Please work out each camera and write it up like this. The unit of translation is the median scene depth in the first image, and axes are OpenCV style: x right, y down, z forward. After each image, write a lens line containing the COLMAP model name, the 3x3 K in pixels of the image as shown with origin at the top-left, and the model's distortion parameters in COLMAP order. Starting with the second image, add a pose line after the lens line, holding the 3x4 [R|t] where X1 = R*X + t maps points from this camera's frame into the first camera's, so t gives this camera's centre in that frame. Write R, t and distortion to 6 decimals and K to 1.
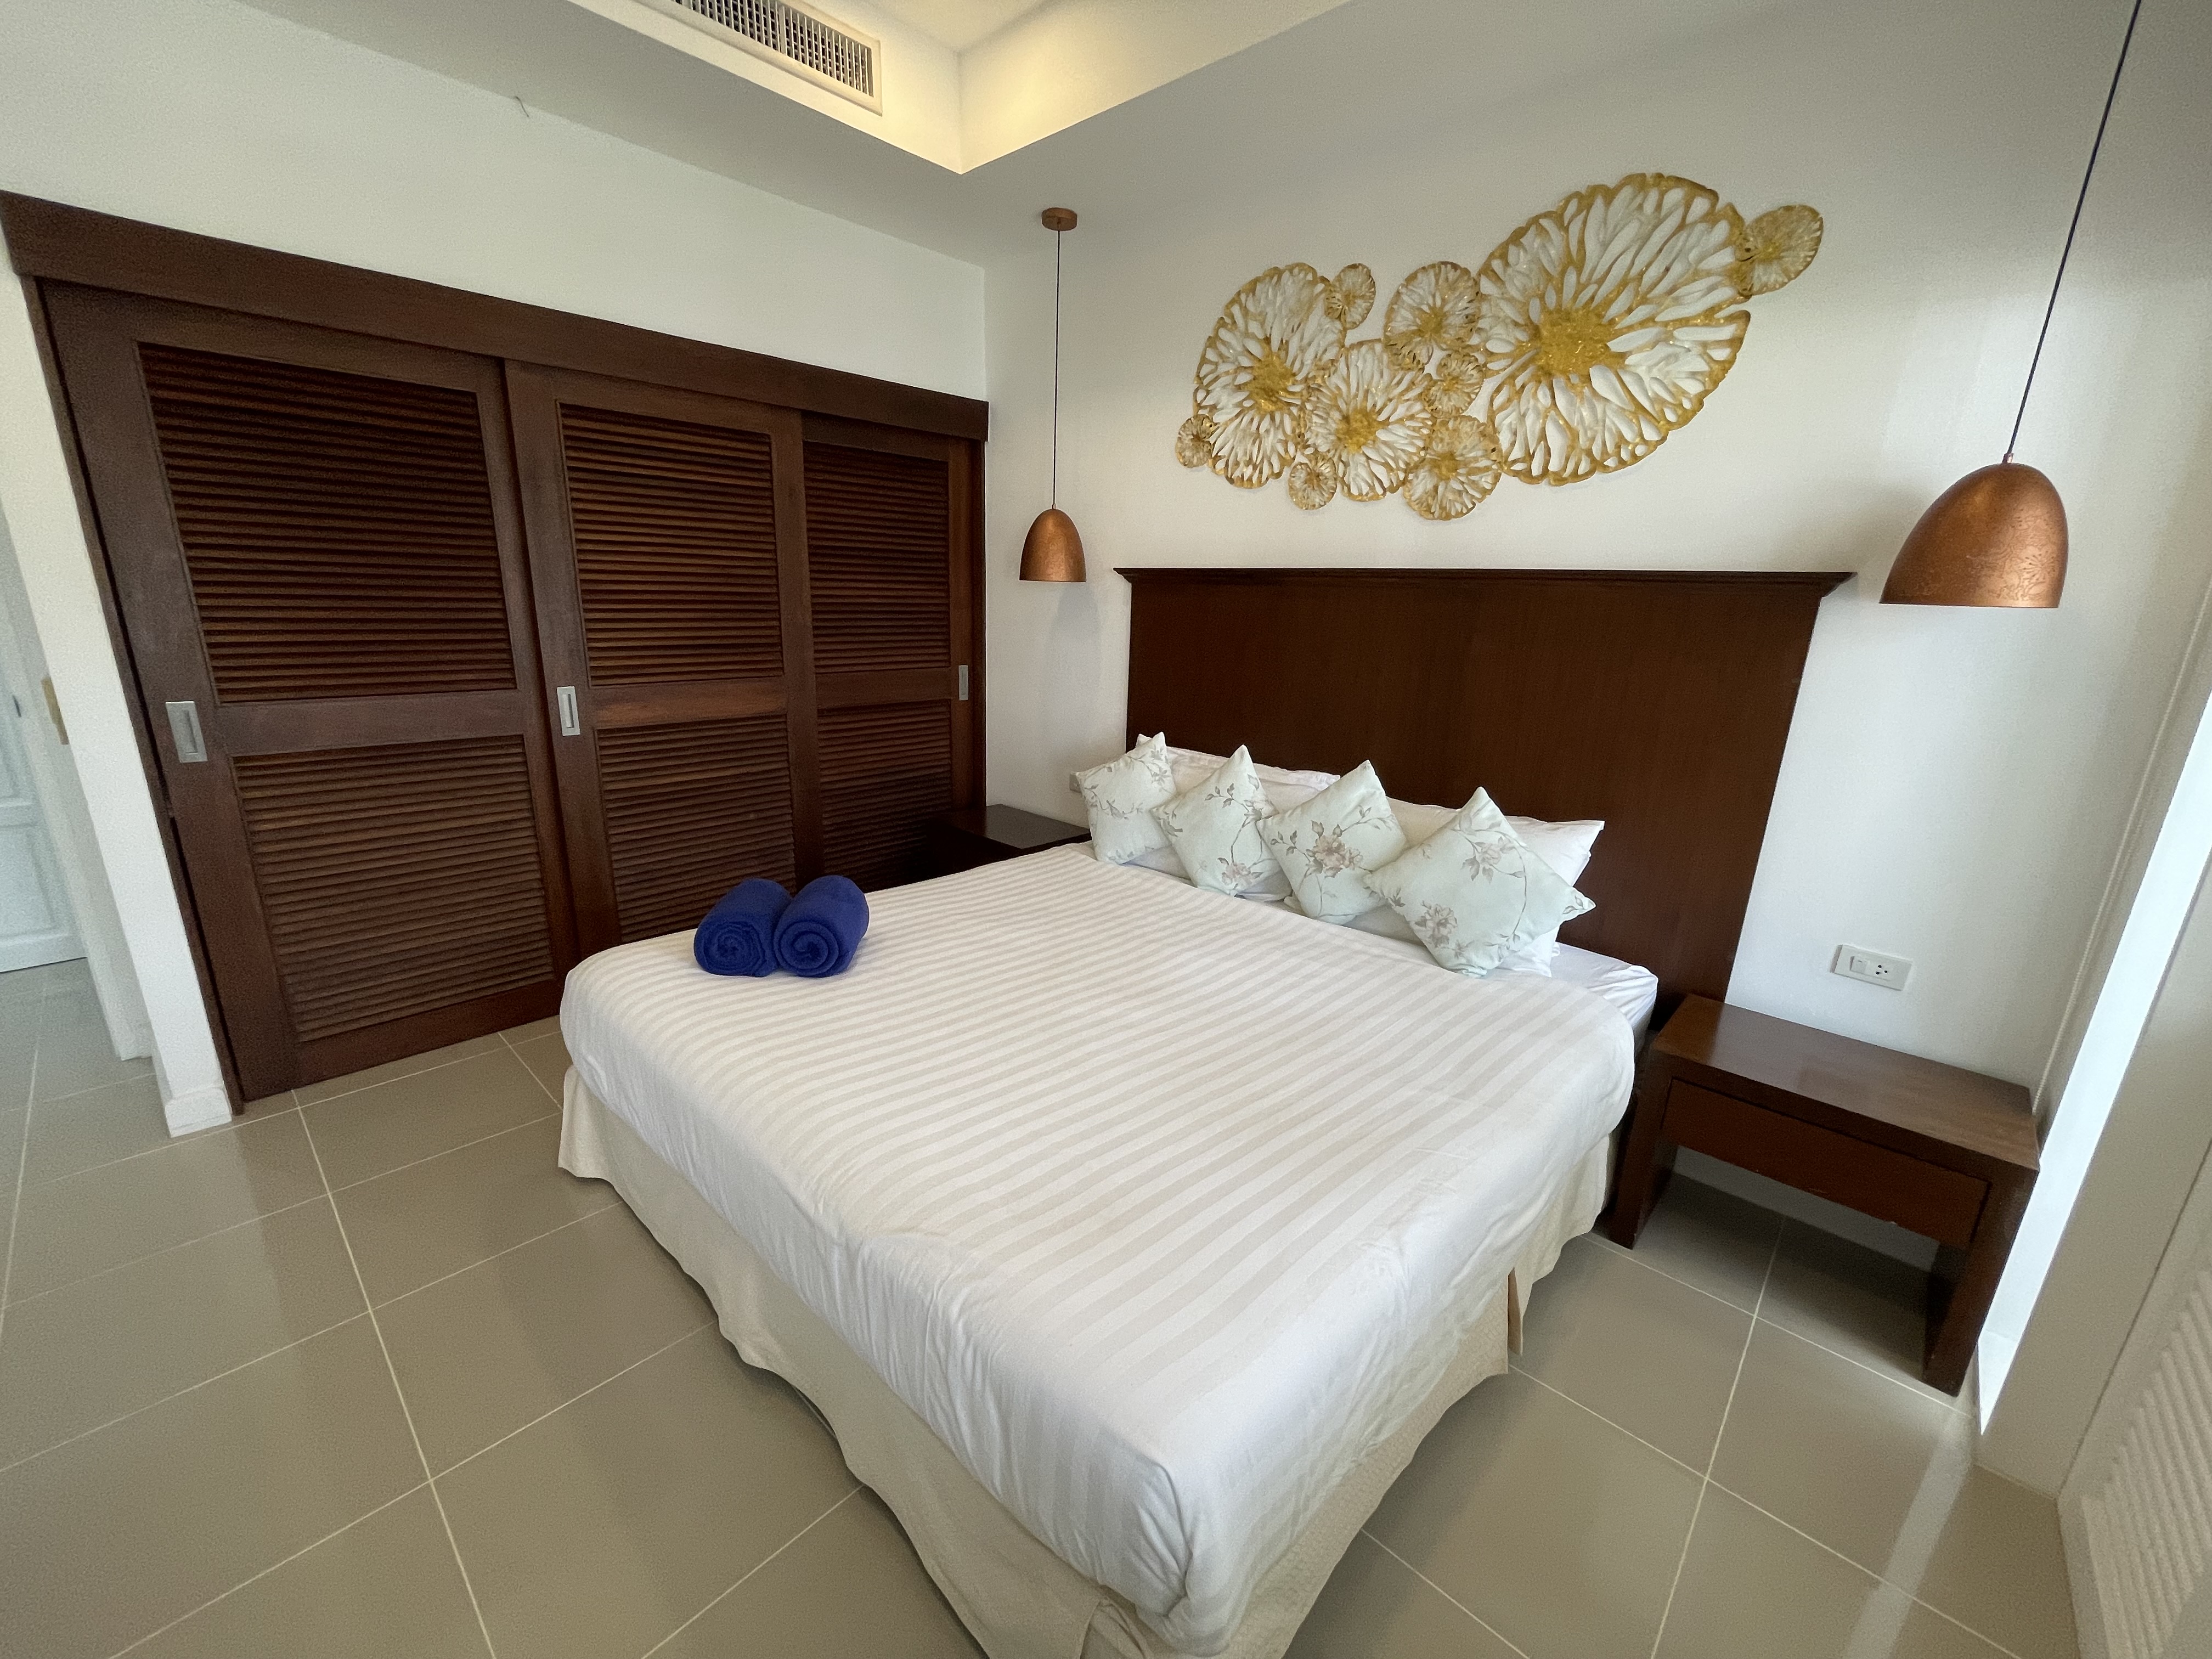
lens RADIAL K [[908.1, 0, 1091.4], [0, 908.1, 837.2], [0, 0, 1]] dist [0.000397, 0.000823]
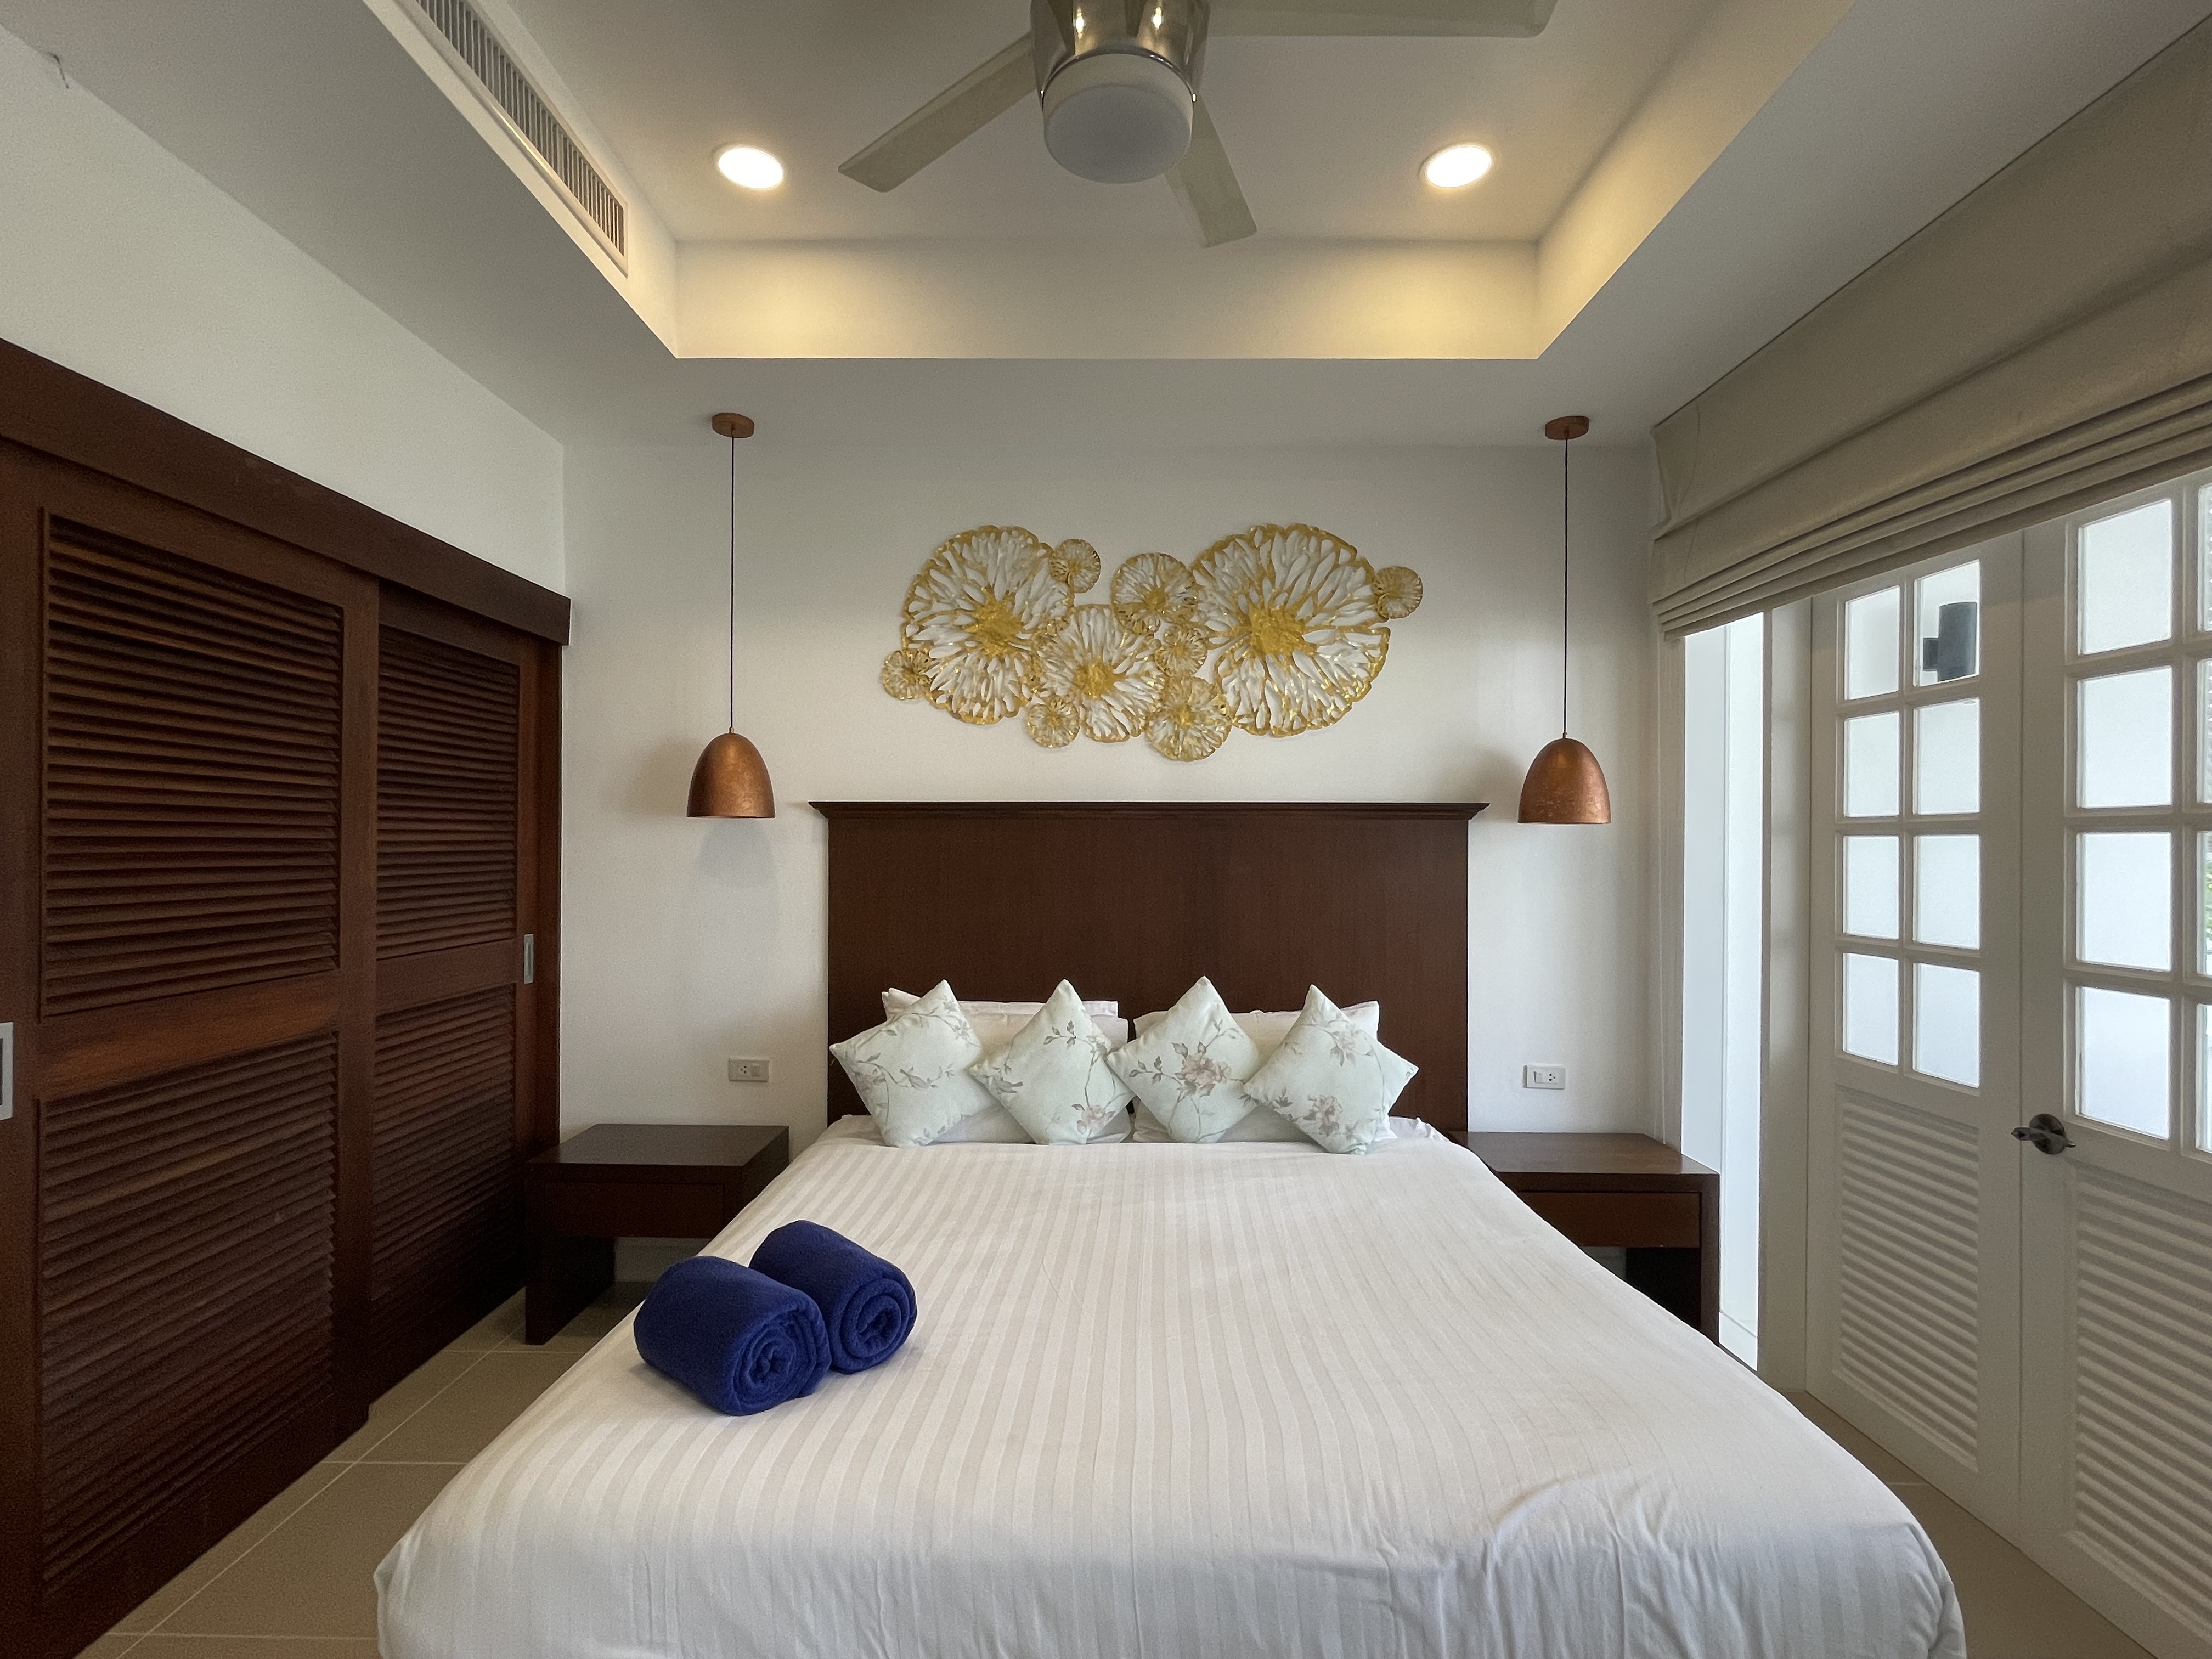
lens RADIAL K [[1027.6, 0, 1096.0], [0, 1027.6, 846.2], [0, 0, 1]] dist [0.016346, -0.013485]
pose [[0.732812, -0.026826, 0.679903, -0.559900], [0.195831, 0.965260, -0.172986, -0.046708], [-0.651642, 0.259912, 0.712607, 0.185226]]
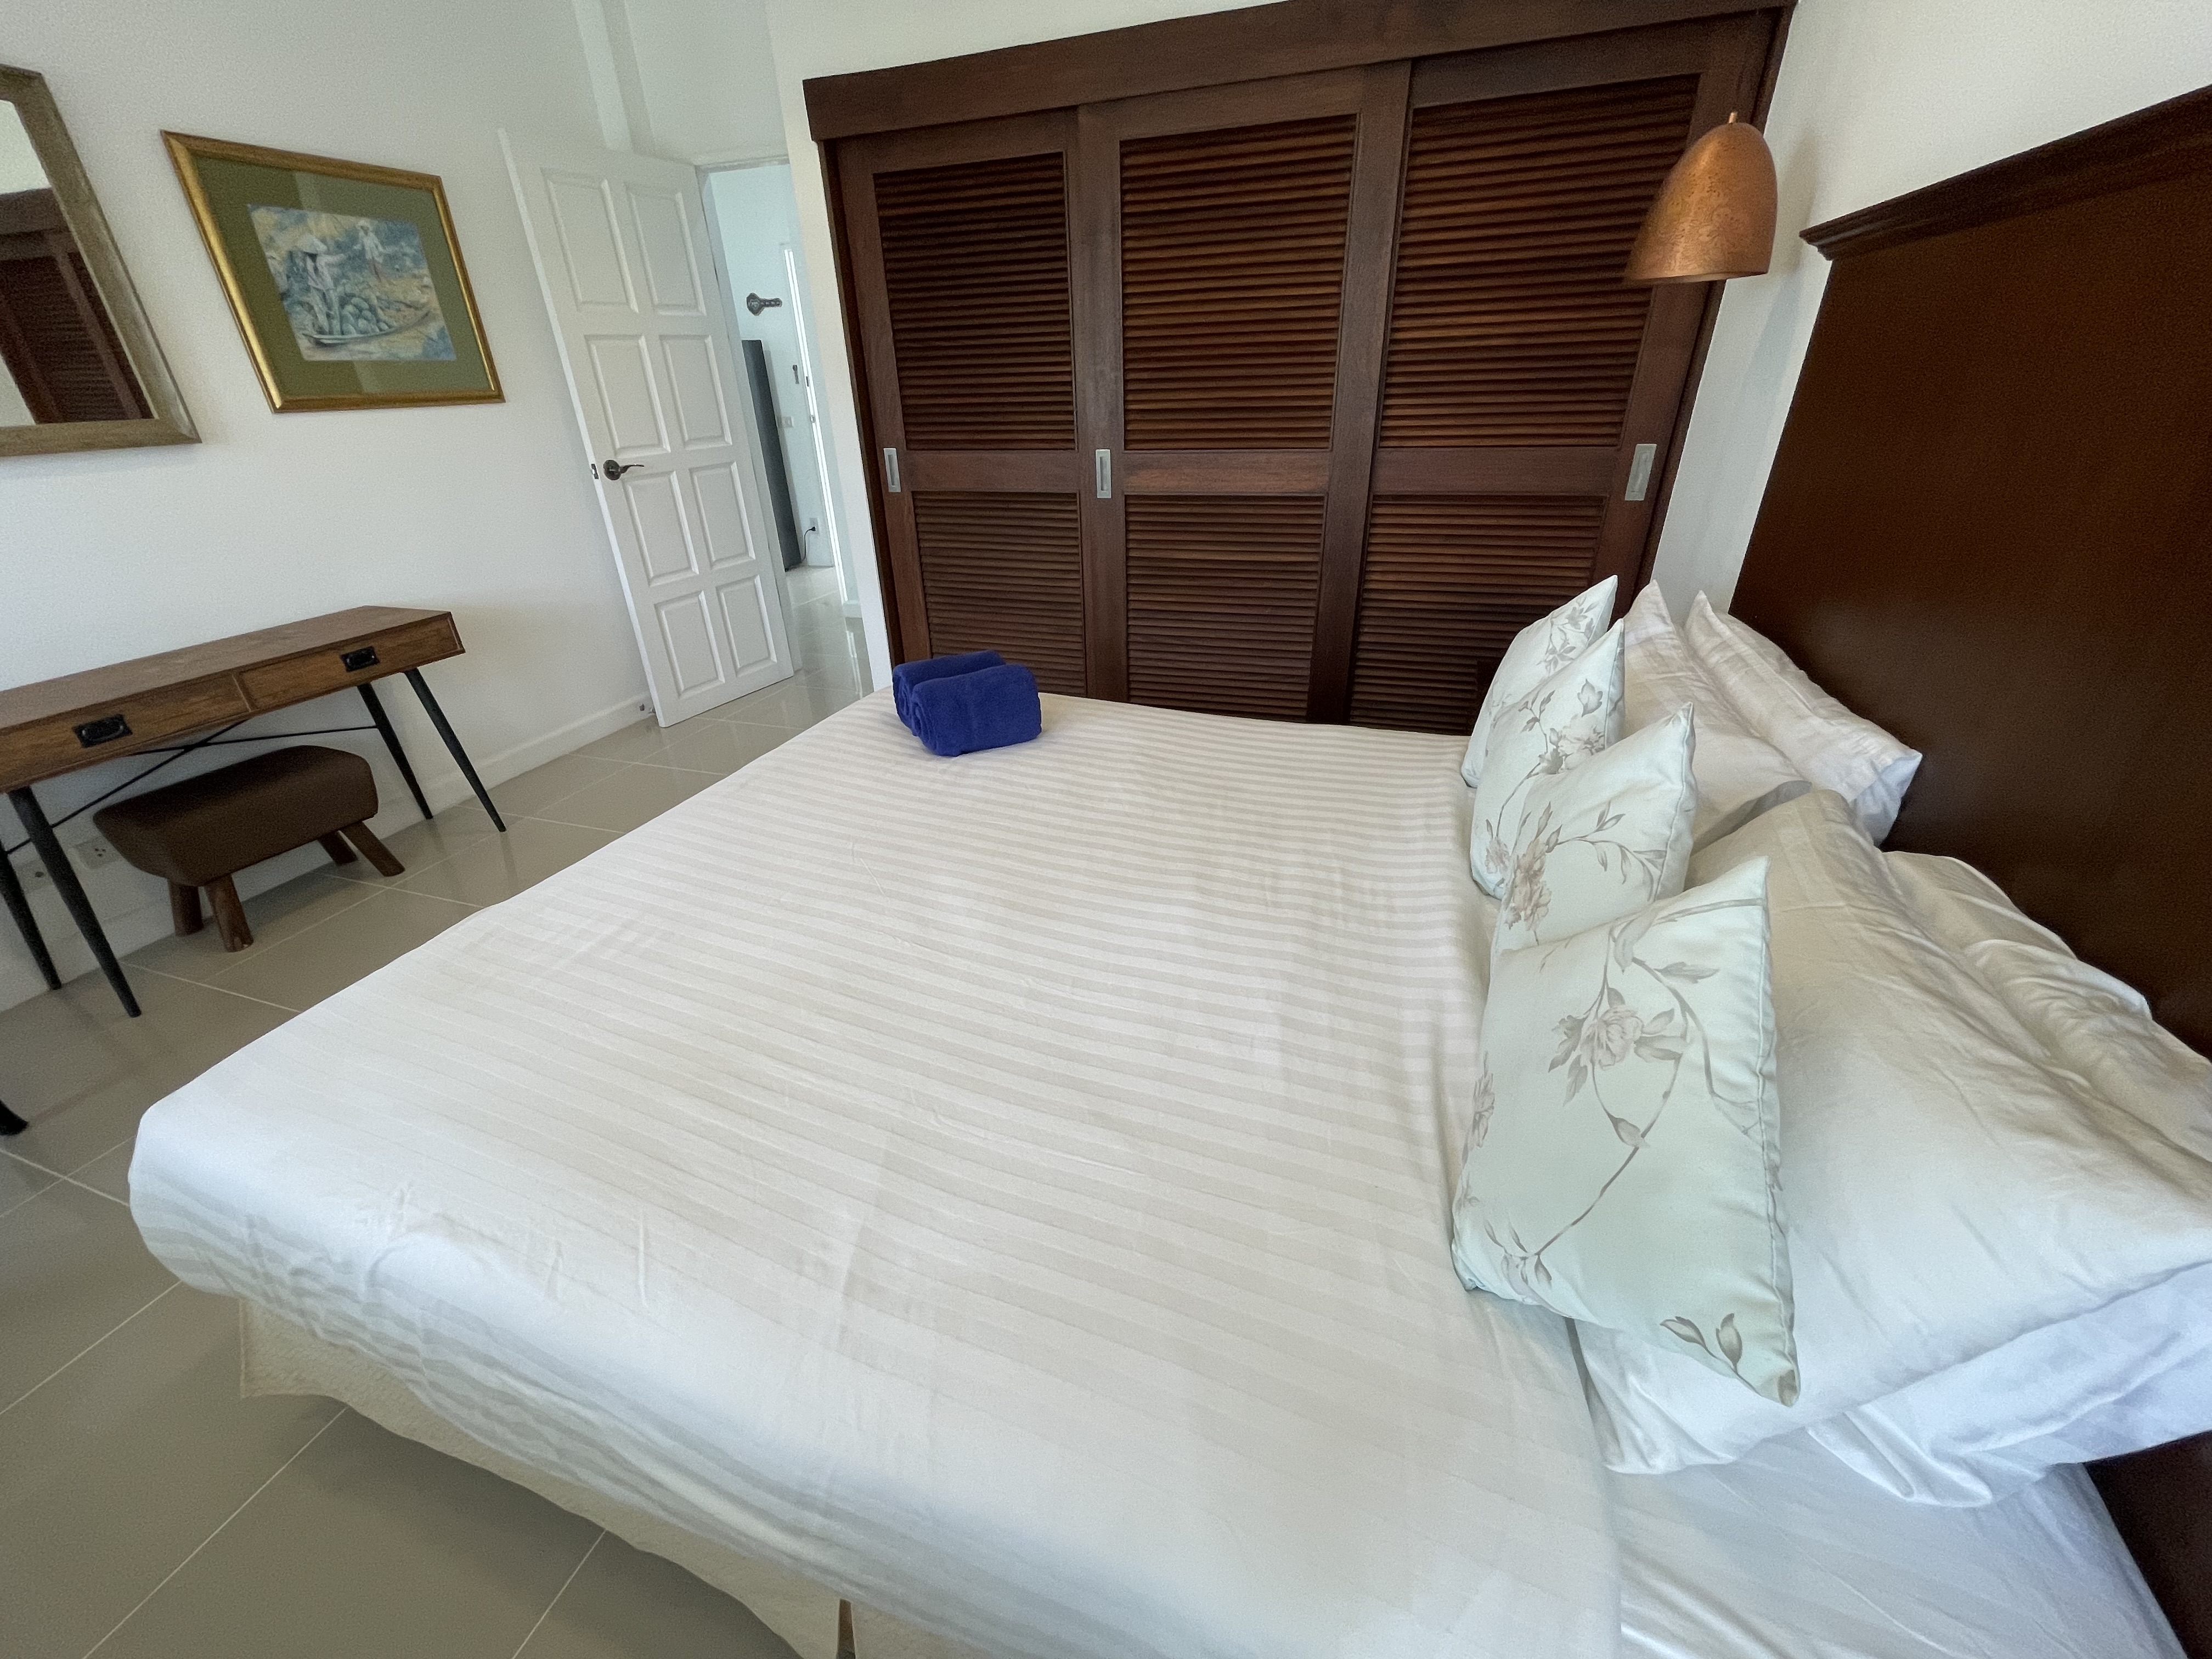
lens RADIAL K [[908.1, 0, 1091.4], [0, 908.1, 837.2], [0, 0, 1]] dist [0.000397, 0.000823]
pose [[0.398485, 0.385496, -0.832227, 0.518342], [-0.197919, 0.922145, 0.332380, -0.104385], [0.895566, 0.032265, 0.443758, 0.567262]]
